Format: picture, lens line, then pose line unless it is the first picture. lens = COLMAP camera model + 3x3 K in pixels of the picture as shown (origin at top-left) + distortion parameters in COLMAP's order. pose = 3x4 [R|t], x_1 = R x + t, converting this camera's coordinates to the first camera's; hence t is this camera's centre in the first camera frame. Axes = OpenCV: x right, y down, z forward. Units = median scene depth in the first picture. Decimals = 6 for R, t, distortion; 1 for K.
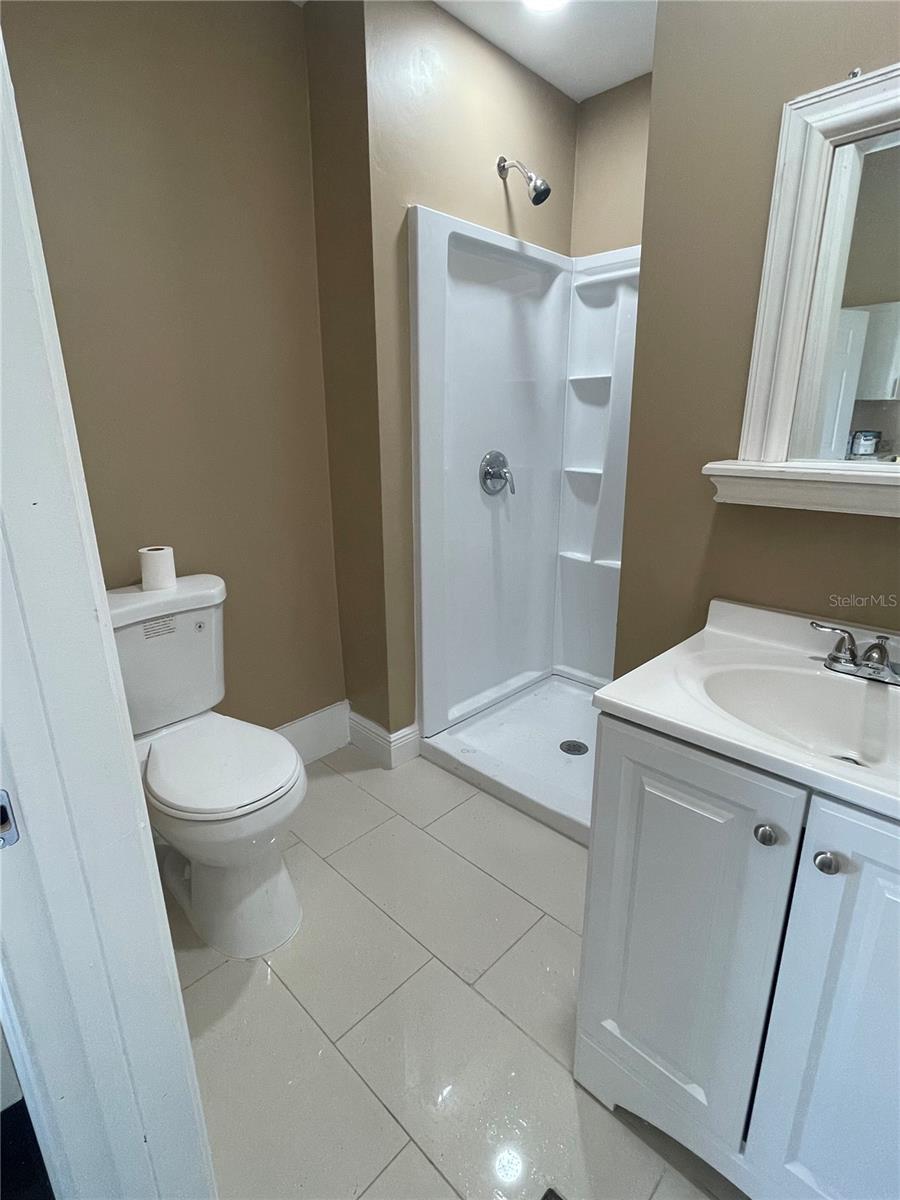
lens RADIAL K [[591.3, 0, 451.6], [0, 591.3, 598.2], [0, 0, 1]] dist [-0.001008, -0.000030]
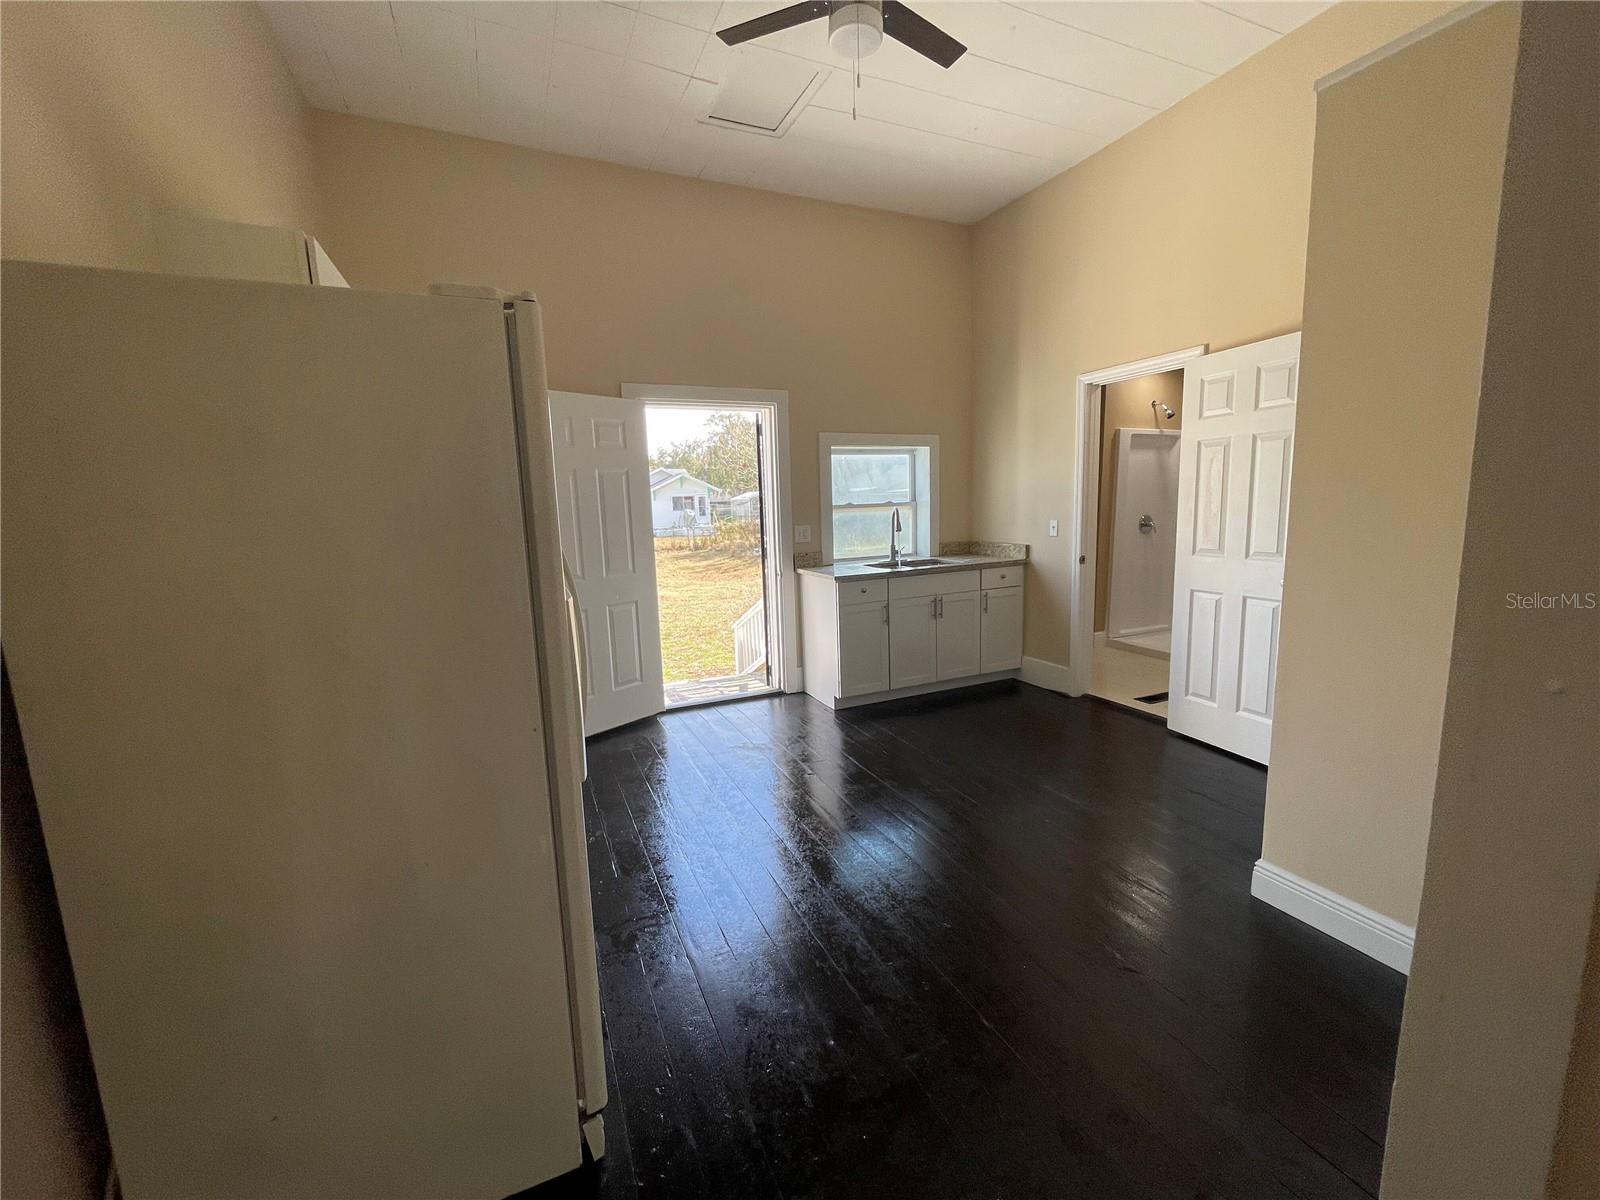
lens RADIAL K [[641.8, 0, 801.2], [0, 641.8, 600.9], [0, 0, 1]] dist [-0.000258, -0.000010]
pose [[0.931636, 0.034956, -0.361707, -0.282508], [-0.083497, 0.989323, -0.119448, 0.526854], [0.353670, 0.141484, 0.924608, -1.854008]]
